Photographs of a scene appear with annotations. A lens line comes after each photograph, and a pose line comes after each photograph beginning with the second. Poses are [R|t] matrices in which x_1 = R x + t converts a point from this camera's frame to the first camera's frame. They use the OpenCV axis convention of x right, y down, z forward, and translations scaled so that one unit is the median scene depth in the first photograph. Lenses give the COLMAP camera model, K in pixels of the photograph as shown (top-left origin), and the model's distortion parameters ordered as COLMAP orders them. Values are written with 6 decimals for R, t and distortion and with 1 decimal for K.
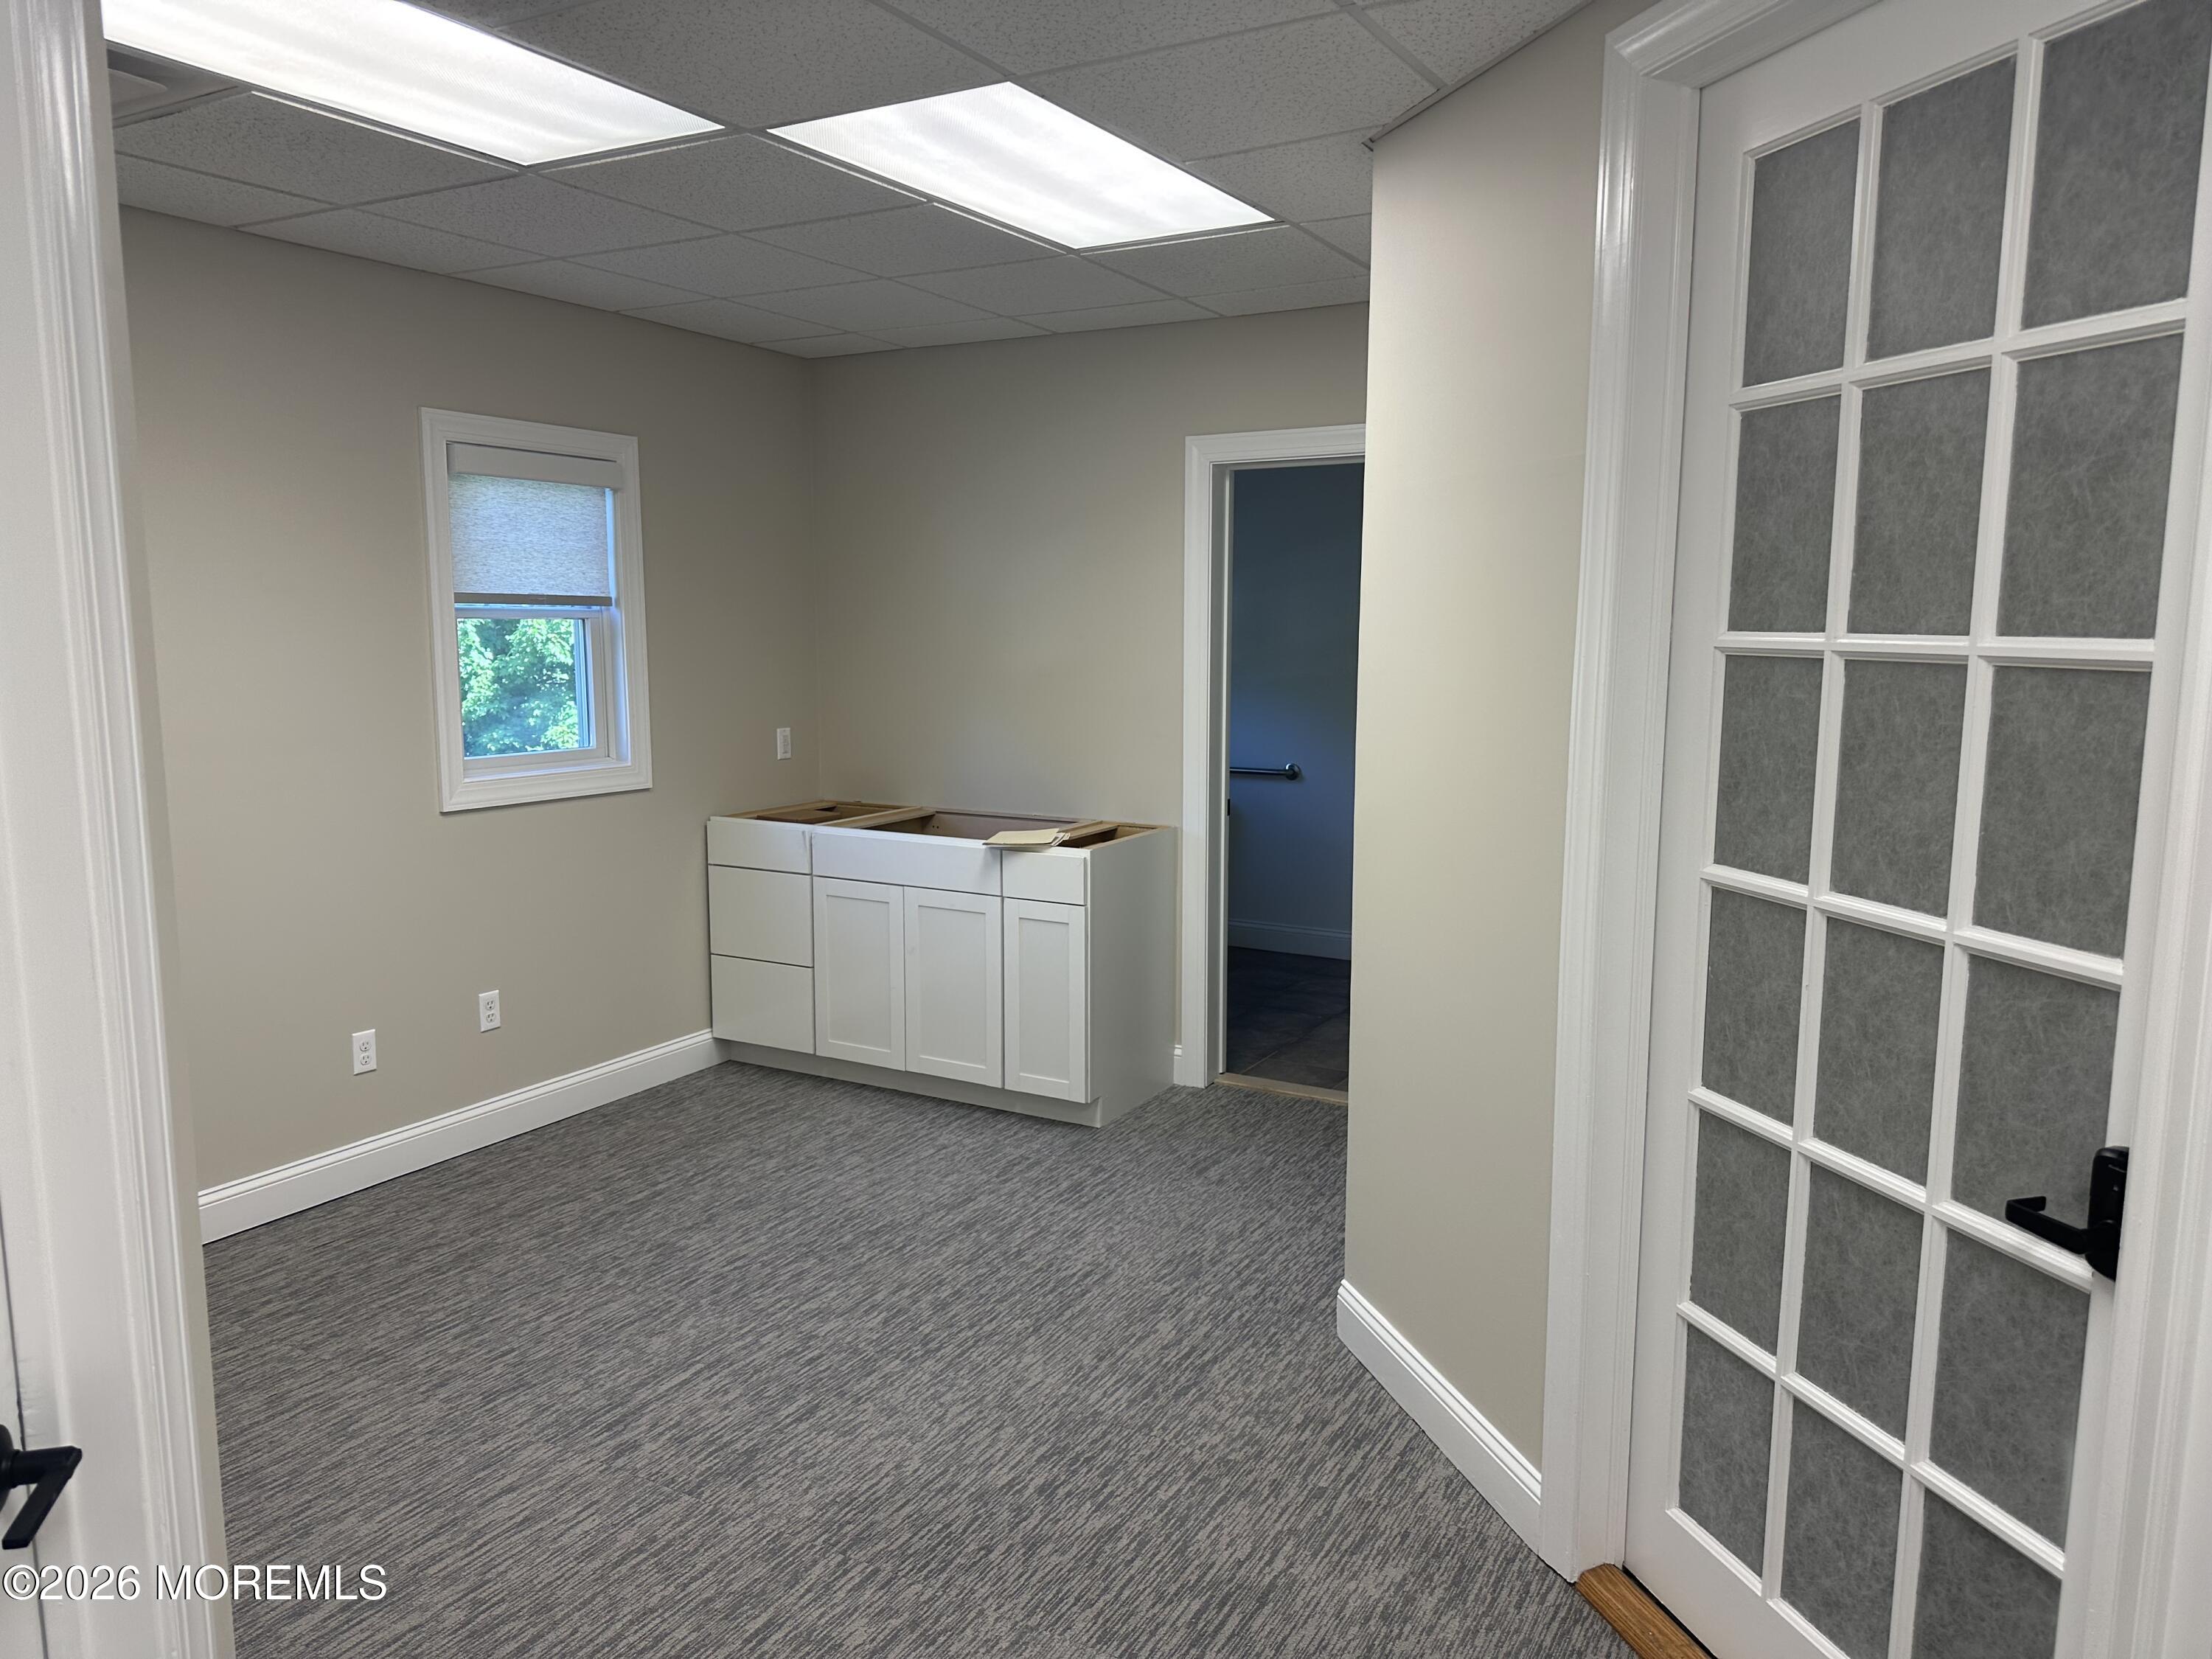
lens RADIAL K [[1537.3, 0, 1144.2], [0, 1537.3, 826.8], [0, 0, 1]] dist [0.035223, -0.051915]
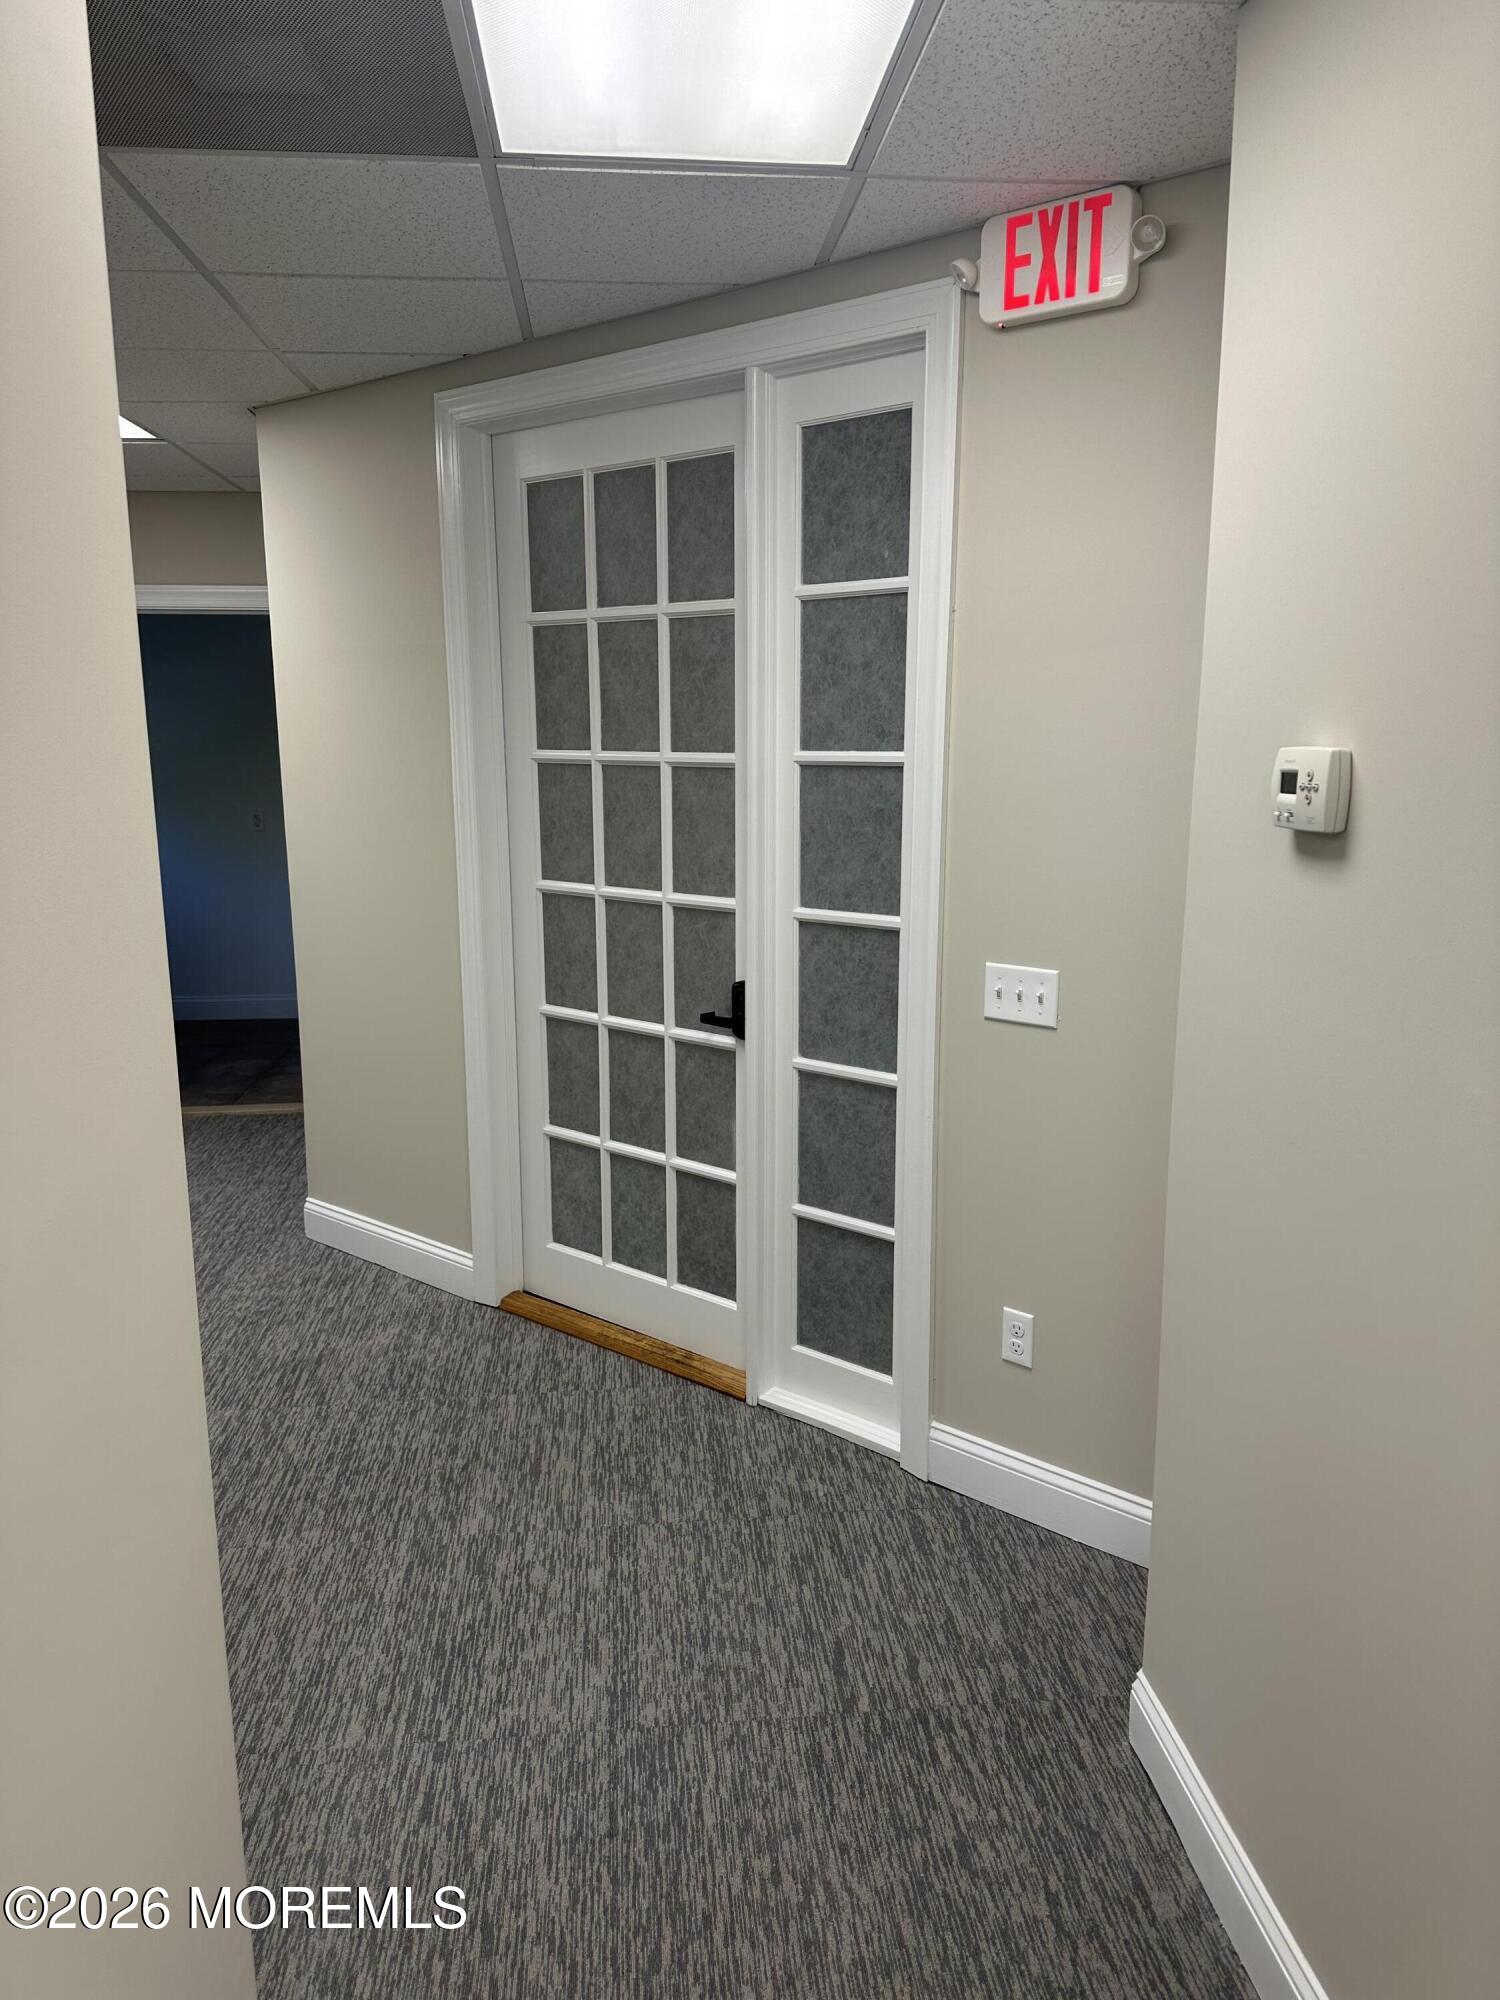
lens RADIAL K [[1390.0, 0, 762.4], [0, 1390.0, 1014.6], [0, 0, 1]] dist [0.035223, -0.051915]
pose [[0.828127, -0.120585, 0.547416, -0.344348], [0.081079, 0.992085, 0.095881, 0.047749], [-0.554645, -0.035018, 0.831350, -0.529186]]
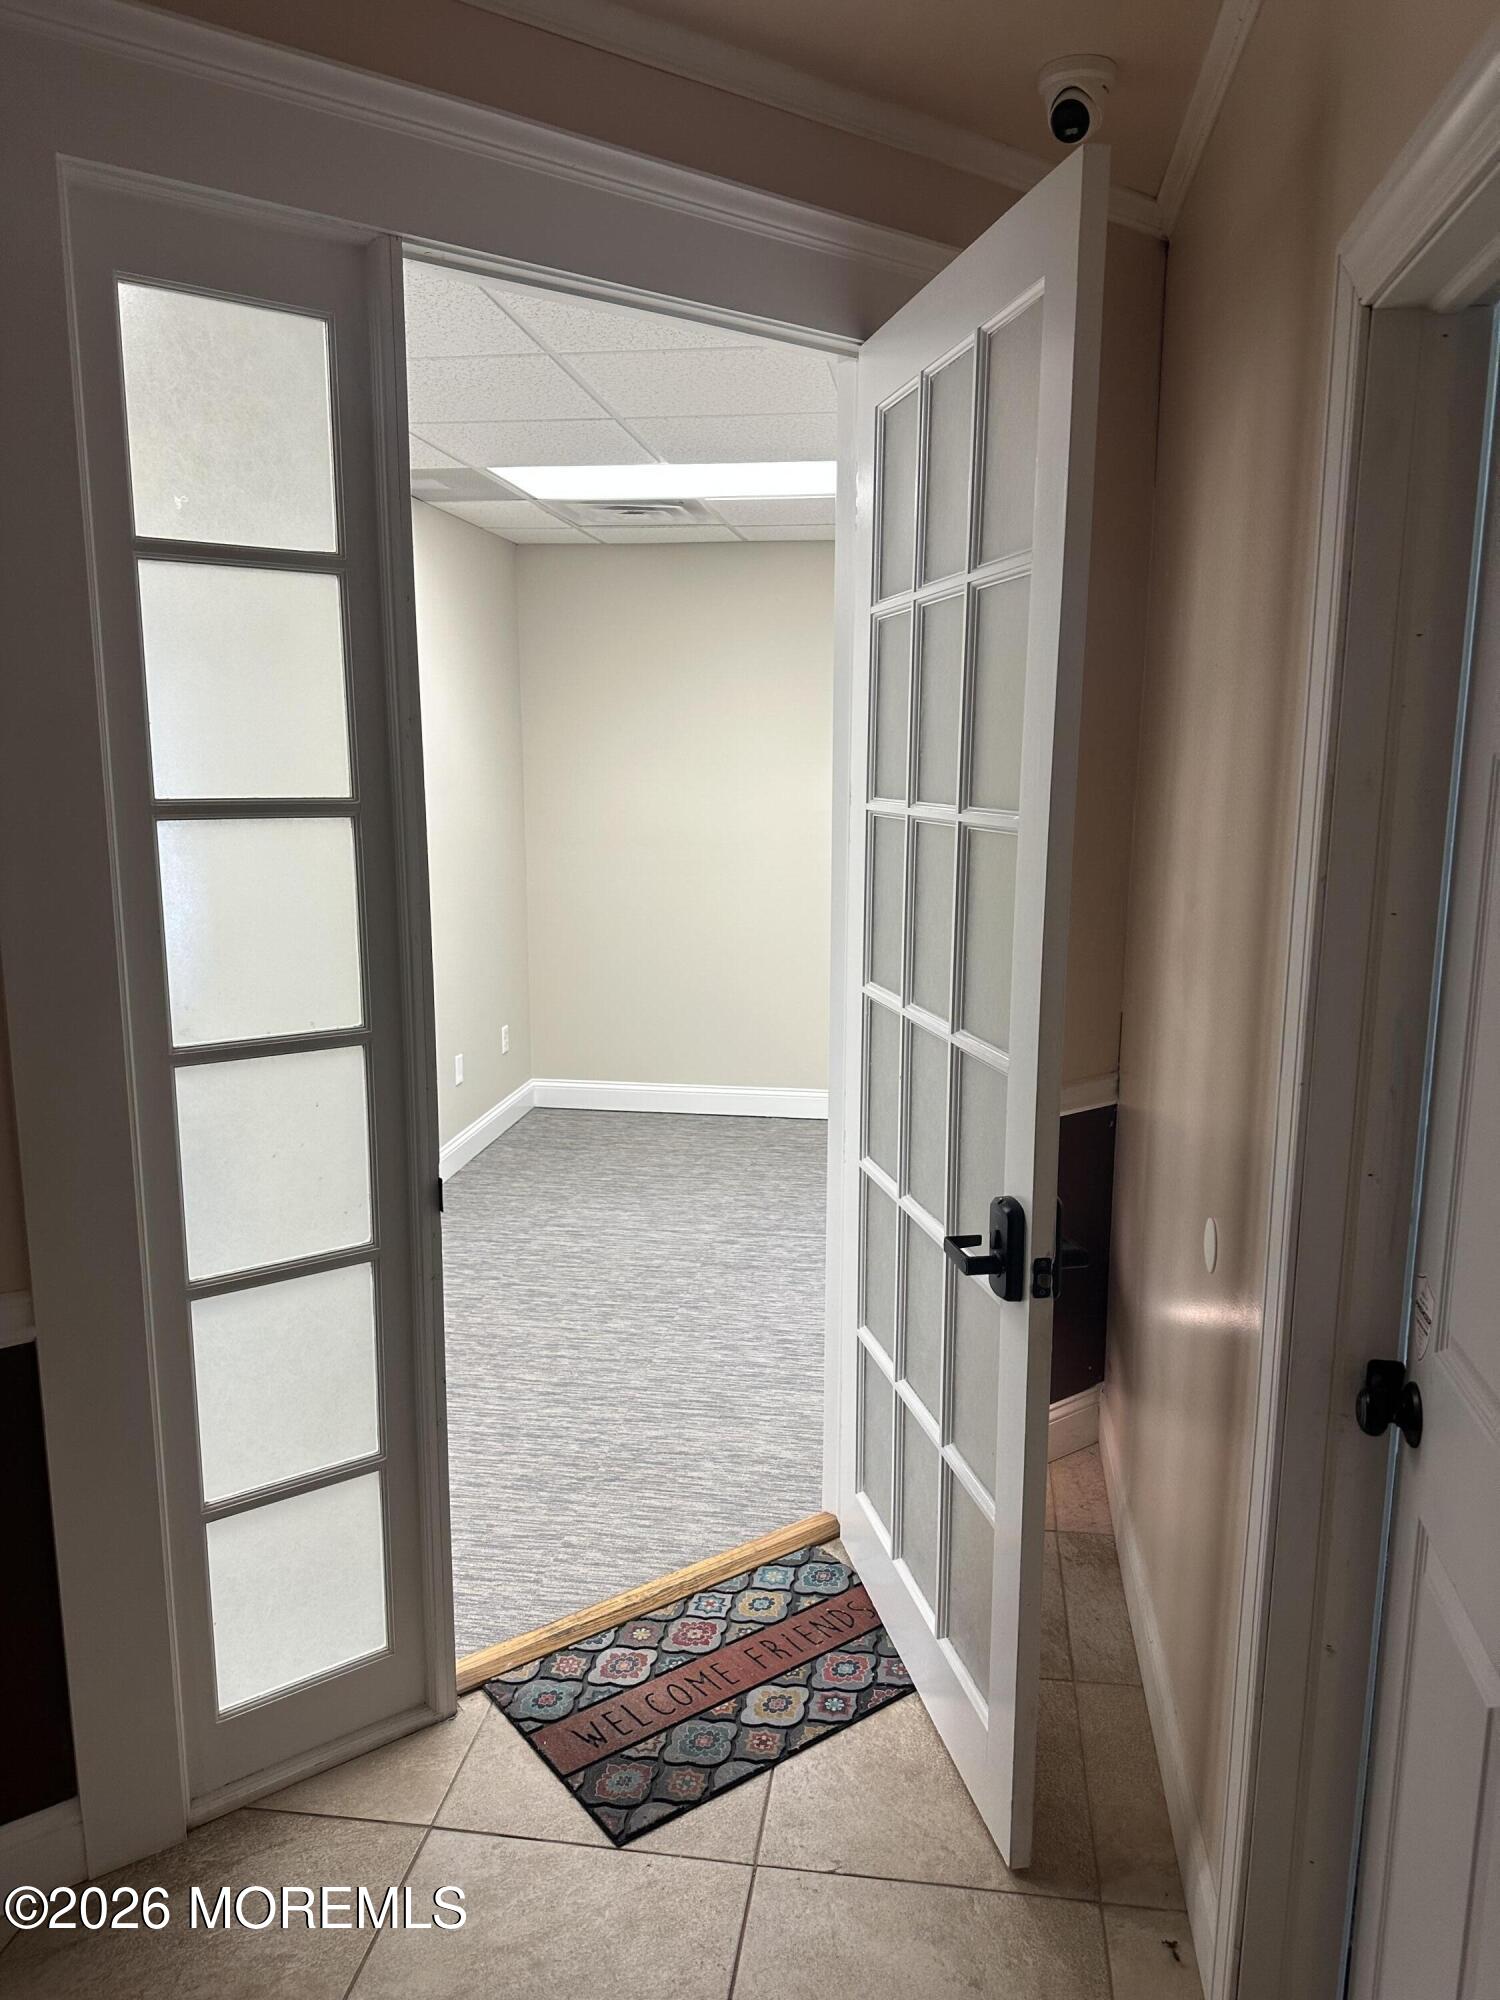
lens RADIAL K [[1390.0, 0, 747.5], [0, 1390.0, 1001.8], [0, 0, 1]] dist [0.035223, -0.051915]
pose [[0.347560, 0.155946, -0.924599, 1.541118], [-0.121697, 0.985235, 0.120426, -0.094583], [0.929727, 0.070665, 0.361407, 0.574488]]
